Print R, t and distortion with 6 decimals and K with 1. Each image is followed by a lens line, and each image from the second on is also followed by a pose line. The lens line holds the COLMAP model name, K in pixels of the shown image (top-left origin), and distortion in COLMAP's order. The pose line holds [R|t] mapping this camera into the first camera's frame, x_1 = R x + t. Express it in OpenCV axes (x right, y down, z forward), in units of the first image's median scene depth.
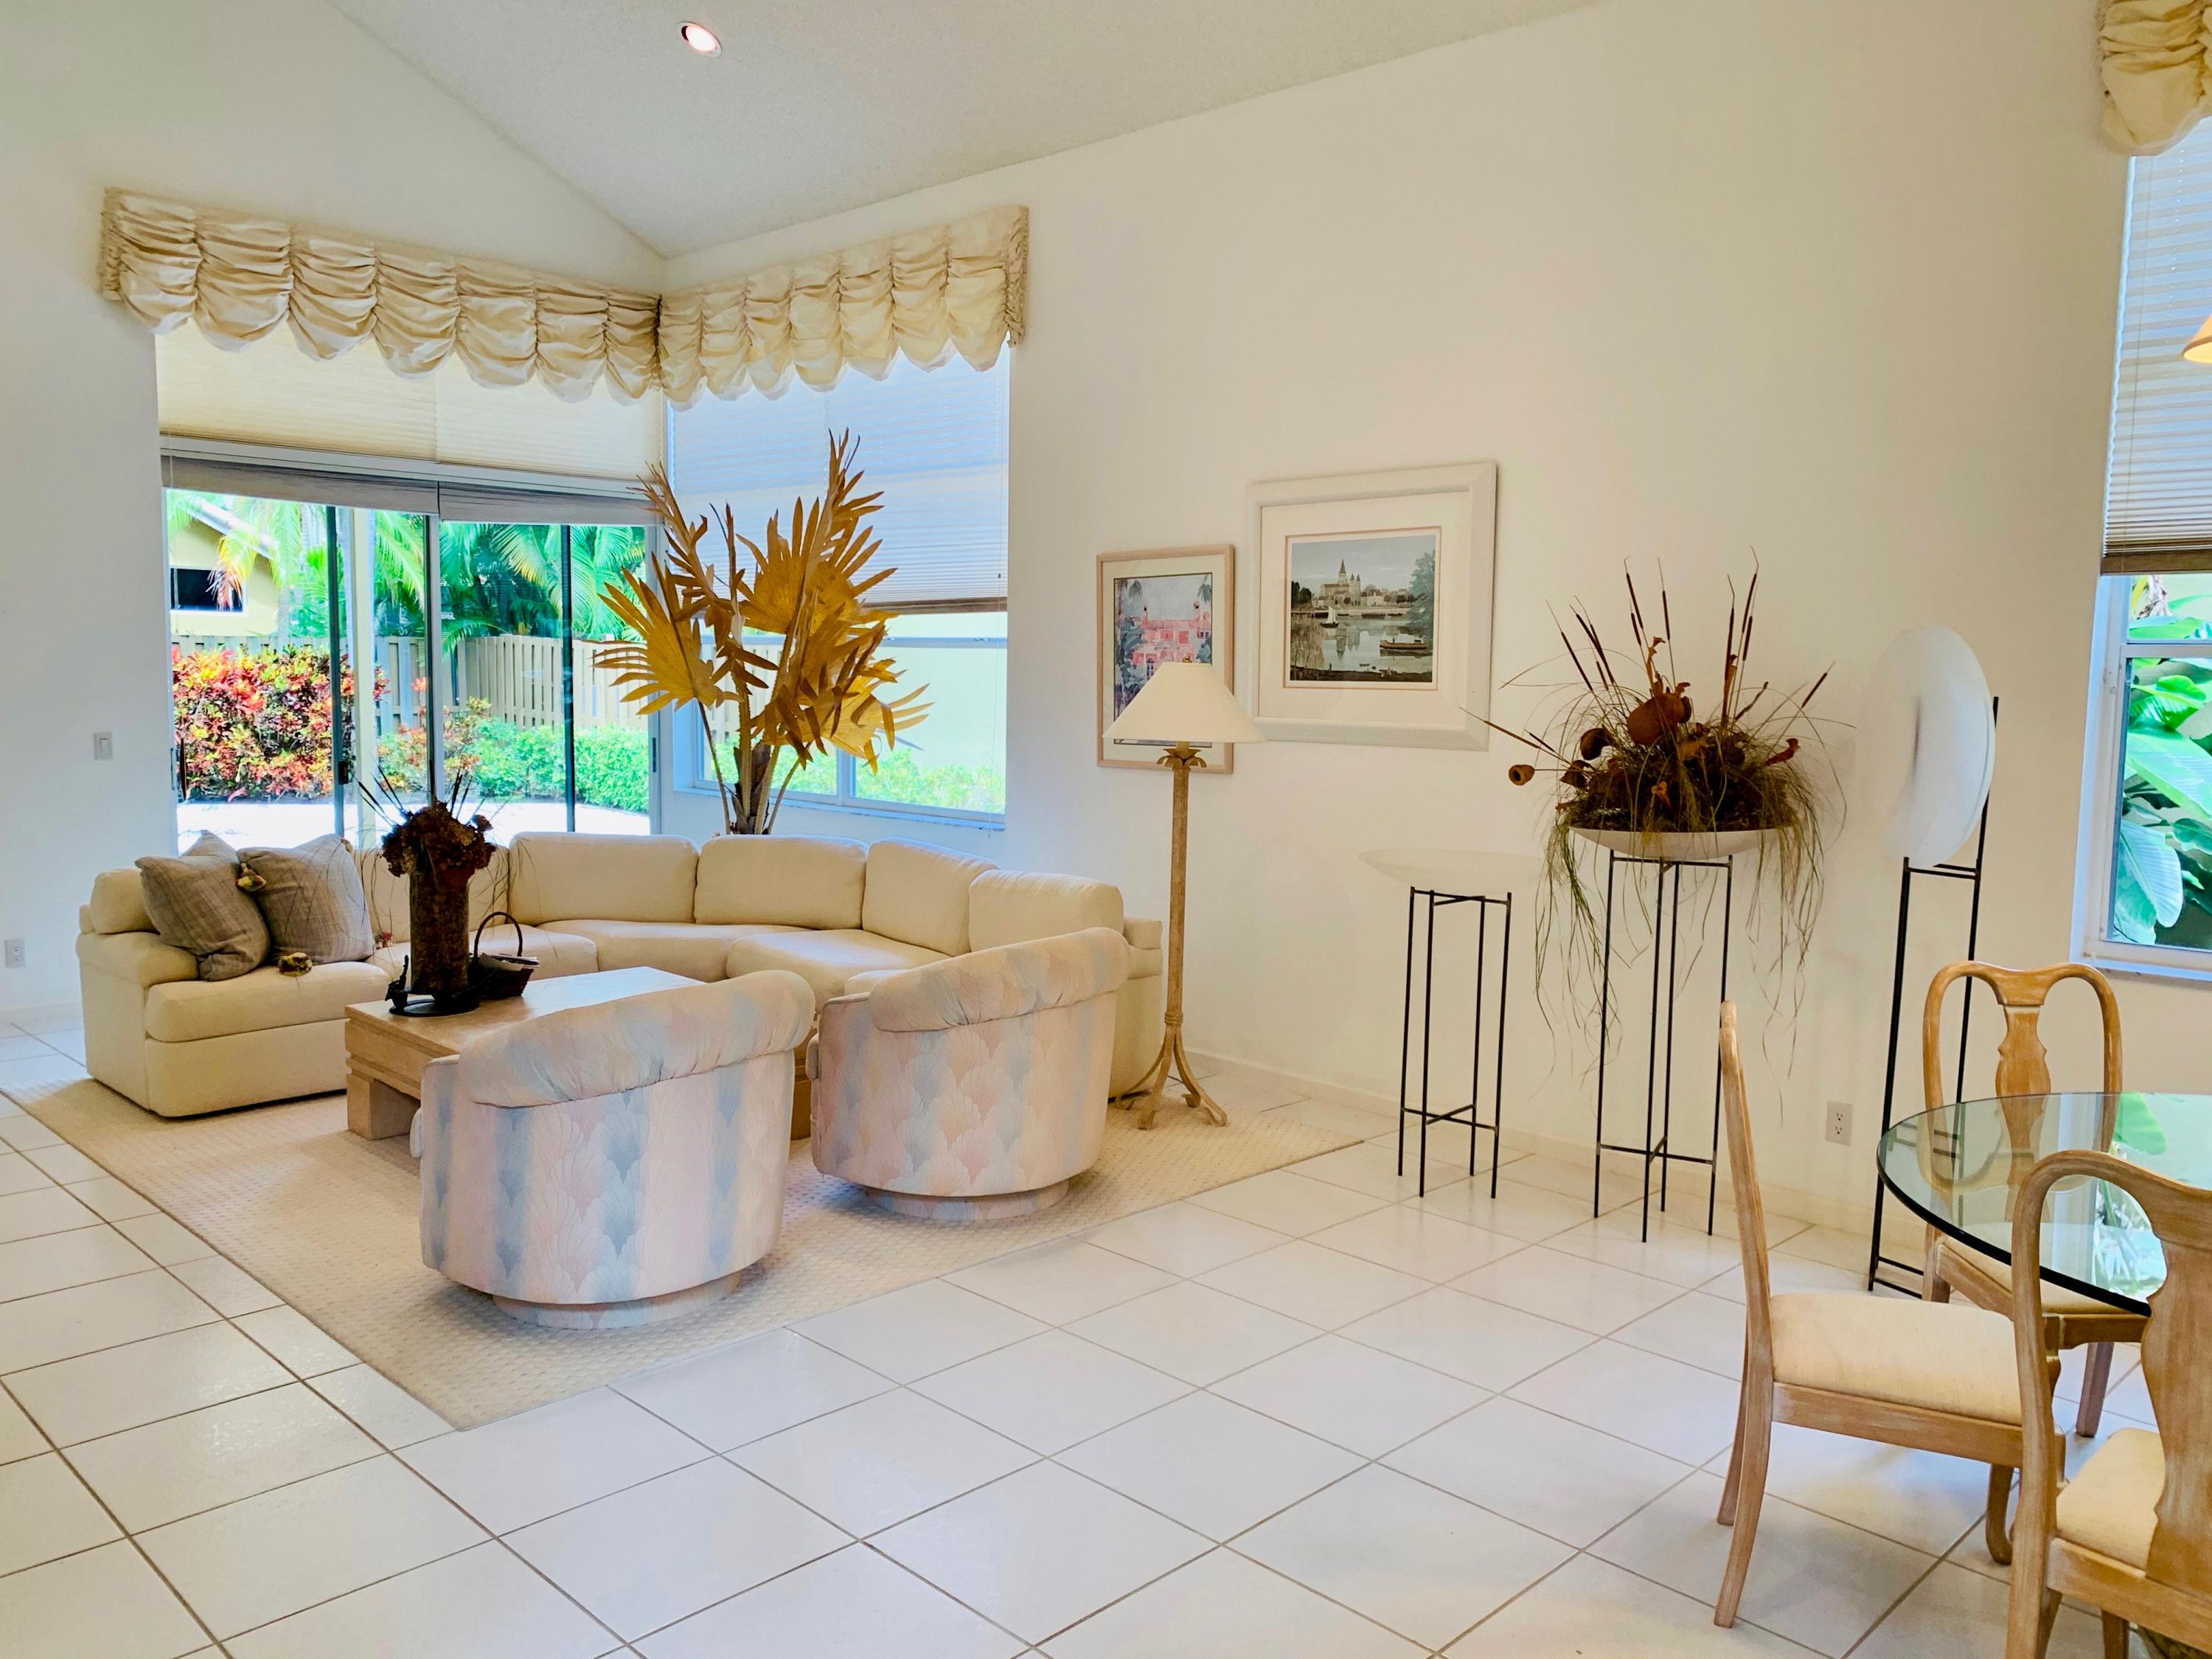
lens RADIAL K [[1678.9, 0, 1112.2], [0, 1678.9, 835.7], [0, 0, 1]] dist [0.063026, -0.067081]
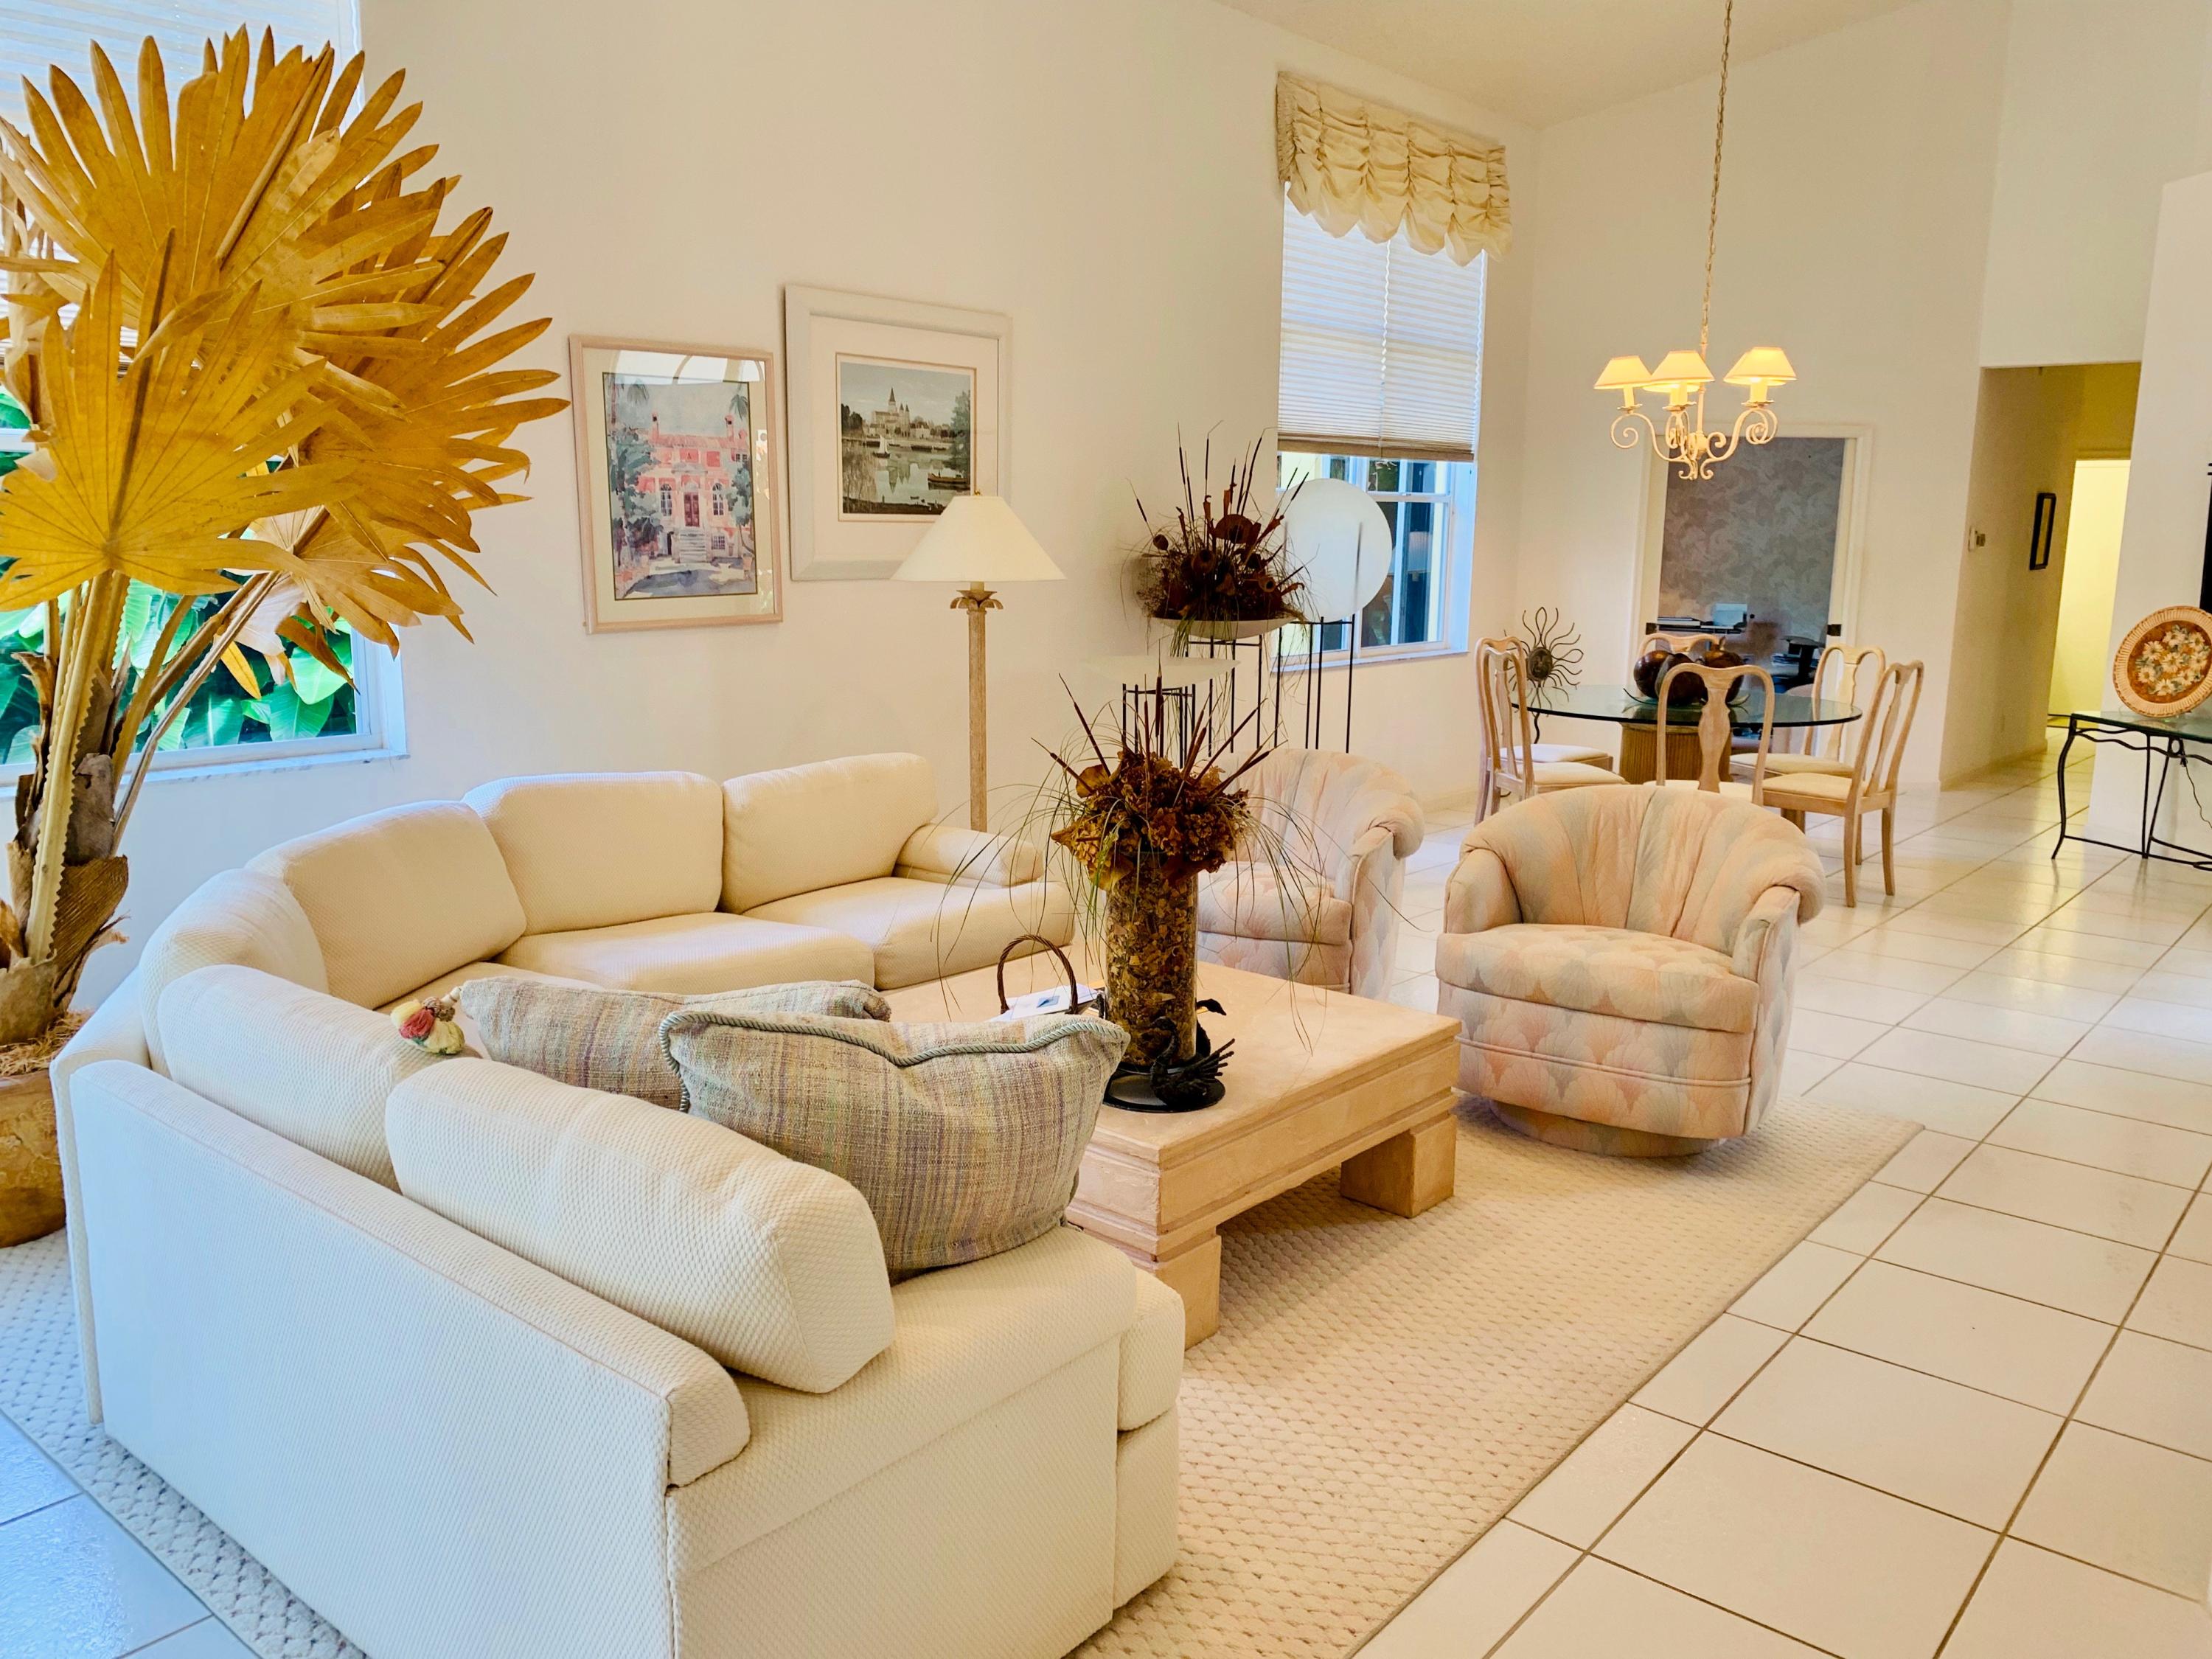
lens RADIAL K [[1678.9, 0, 1112.2], [0, 1678.9, 835.7], [0, 0, 1]] dist [0.063026, -0.067081]
pose [[-0.079506, -0.189224, 0.978710, -0.775161], [0.094418, 0.975974, 0.196365, -0.079488], [-0.992353, 0.108020, -0.059729, 0.844813]]
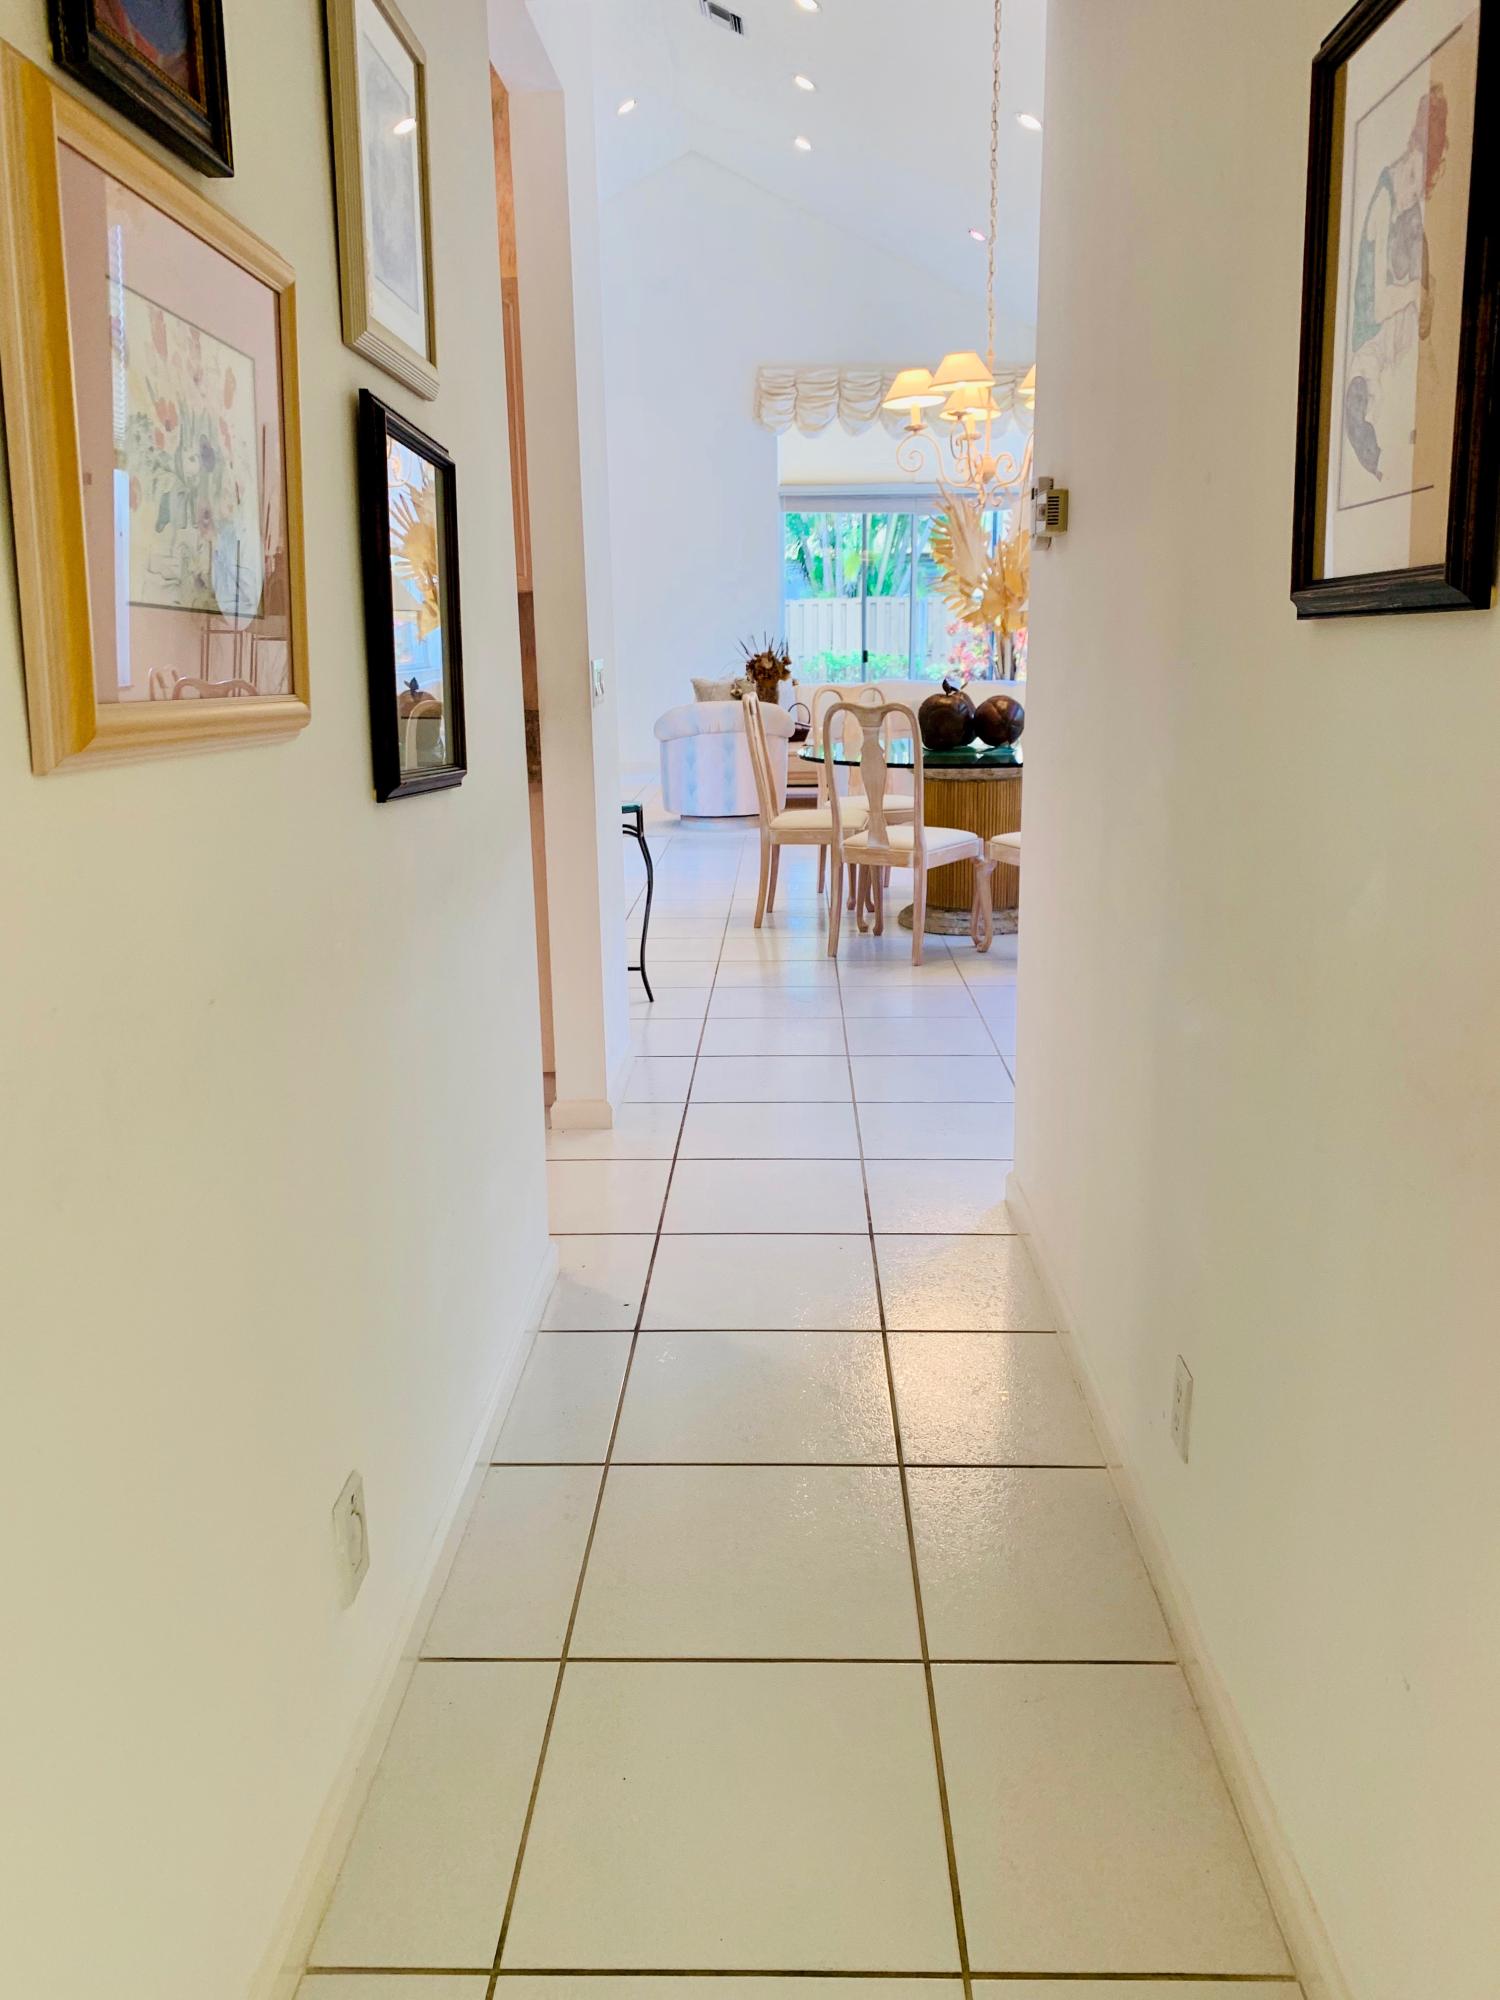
lens RADIAL K [[1523.4, 0, 750.0], [0, 1523.4, 1000.0], [0, 0, 1]] dist [0.126375, -0.255358]
pose [[0.684040, 0.145232, -0.714841, 0.989746], [-0.048762, 0.986891, 0.153843, 0.112271], [0.727813, -0.070377, 0.682155, -0.413242]]
